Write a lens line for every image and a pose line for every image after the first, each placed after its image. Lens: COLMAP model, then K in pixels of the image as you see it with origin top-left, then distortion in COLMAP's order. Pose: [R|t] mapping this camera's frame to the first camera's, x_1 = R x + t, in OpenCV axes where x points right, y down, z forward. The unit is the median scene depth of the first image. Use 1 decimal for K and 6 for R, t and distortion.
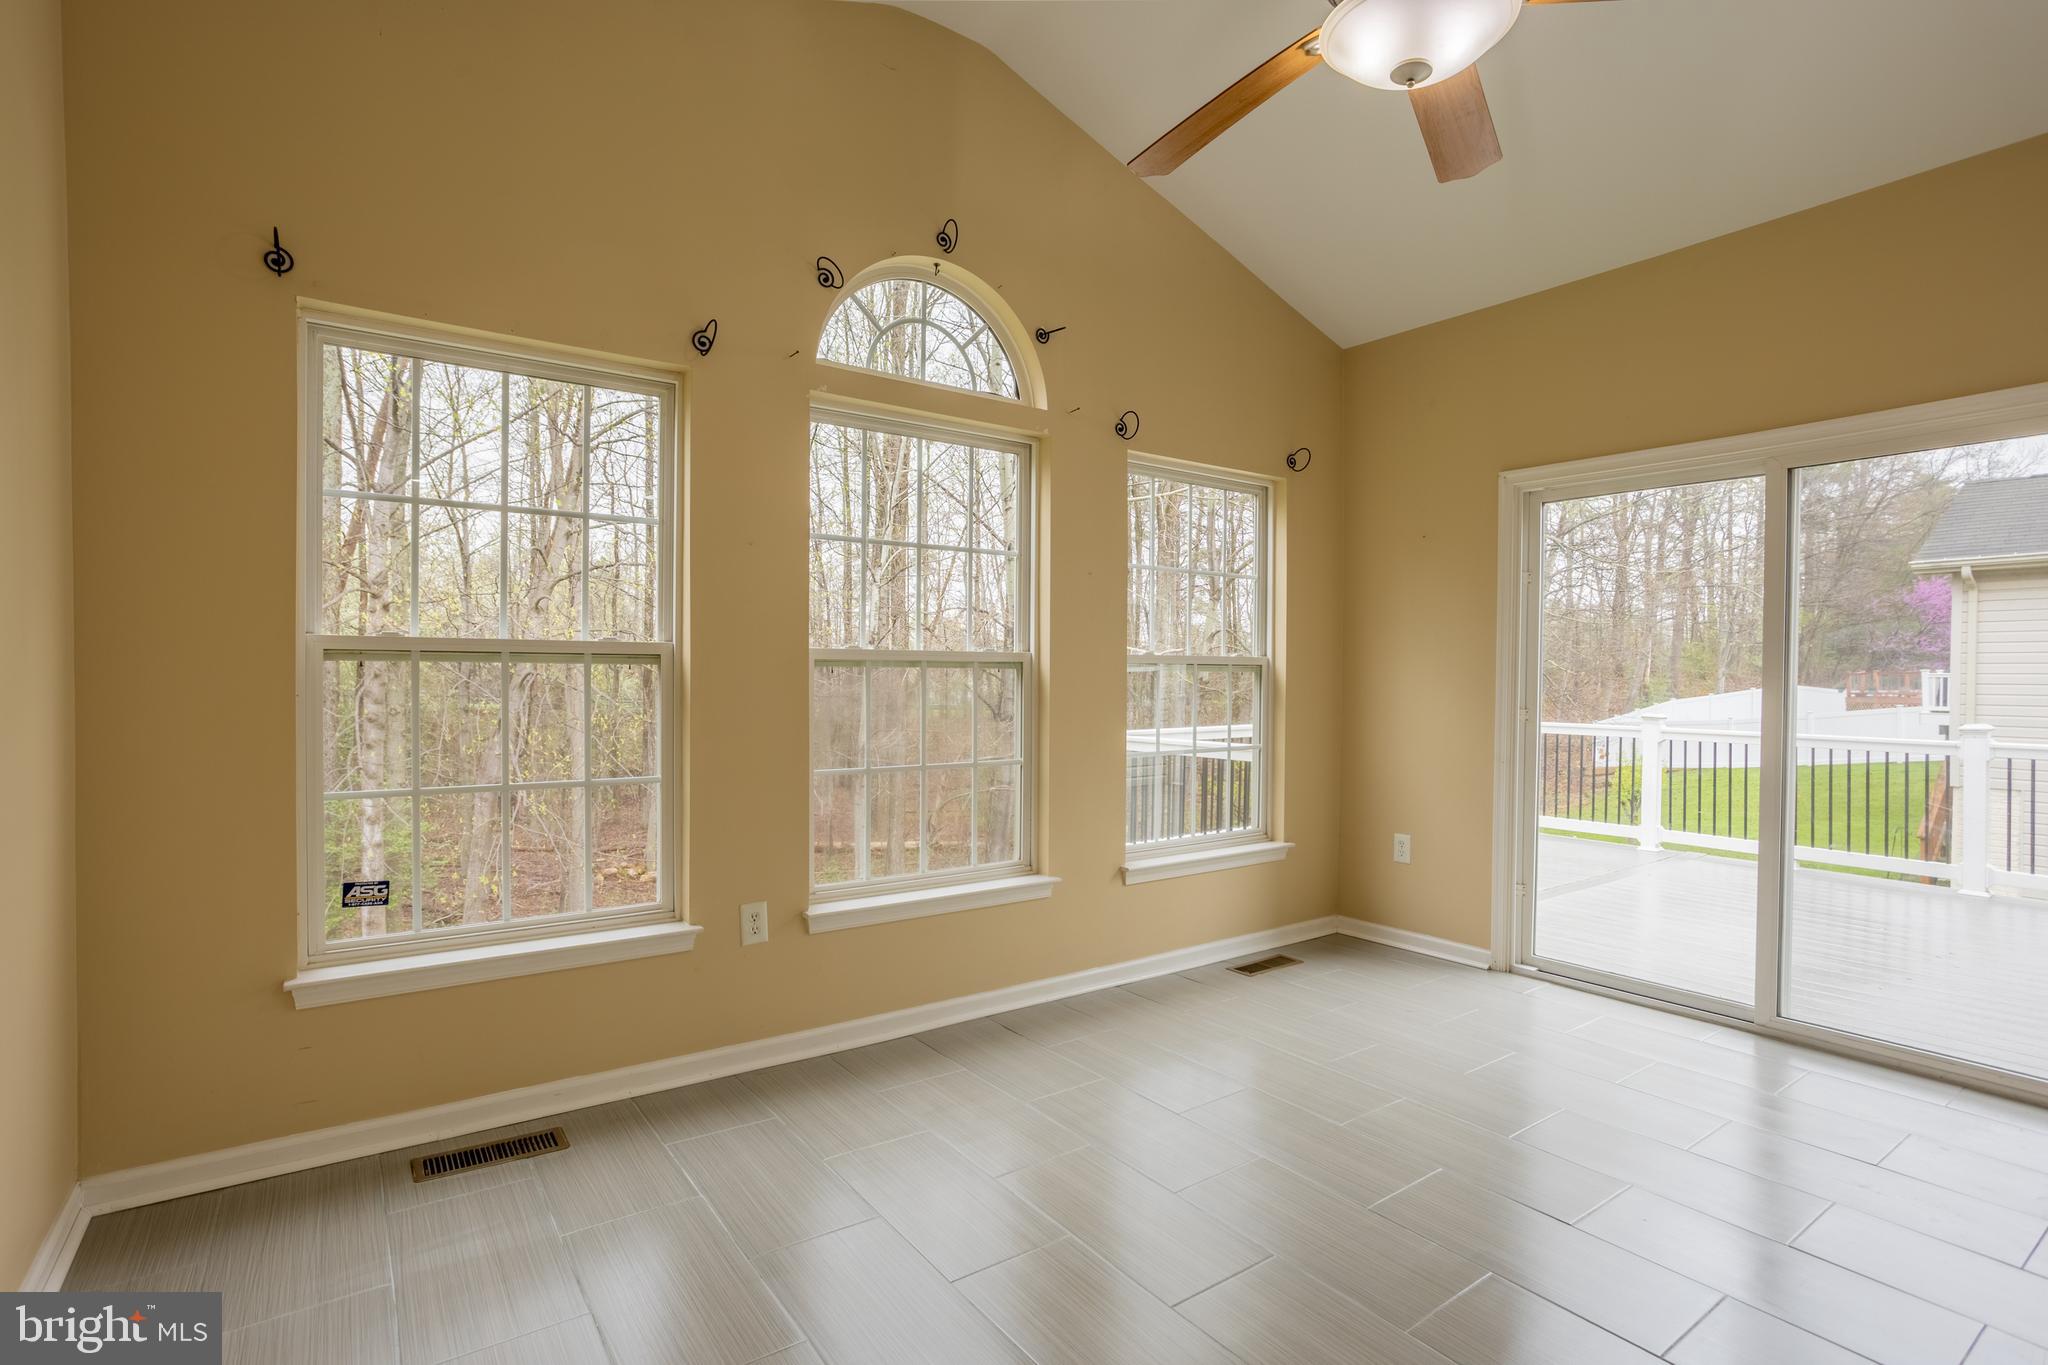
lens RADIAL K [[1013.9, 0, 1015.5], [0, 1013.9, 679.7], [0, 0, 1]] dist [-0.025383, 0.000519]
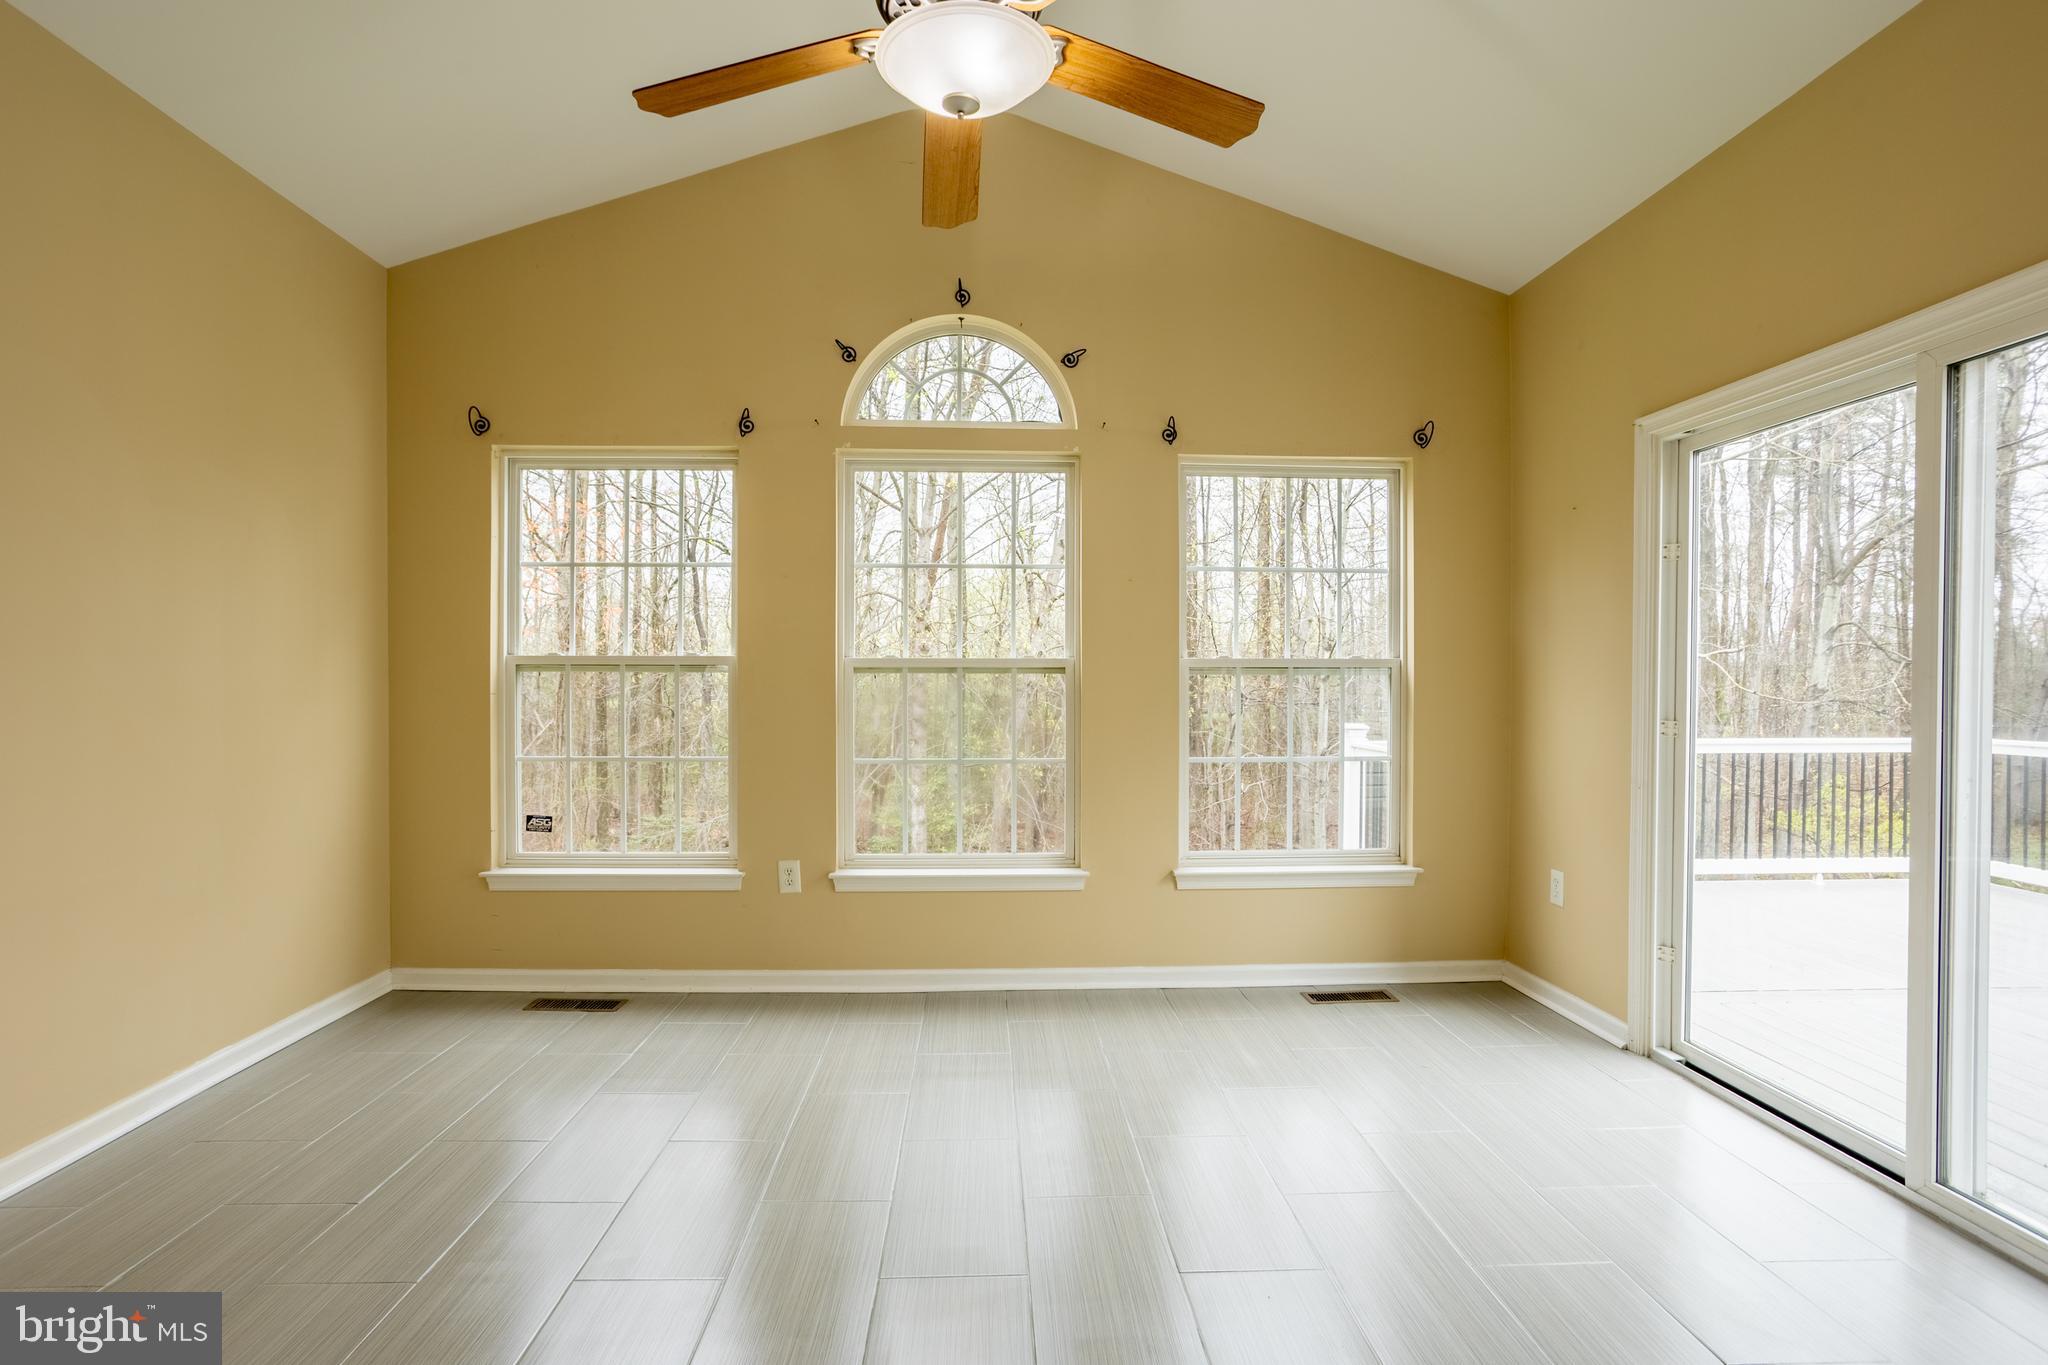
lens RADIAL K [[1005.6, 0, 1024.0], [0, 1005.6, 682.5], [0, 0, 1]] dist [-0.035253, 0.000497]
pose [[0.831023, -0.005033, -0.556215, 0.569117], [0.000139, 0.999961, -0.008842, 0.007936], [0.556237, 0.007271, 0.830992, 0.100097]]
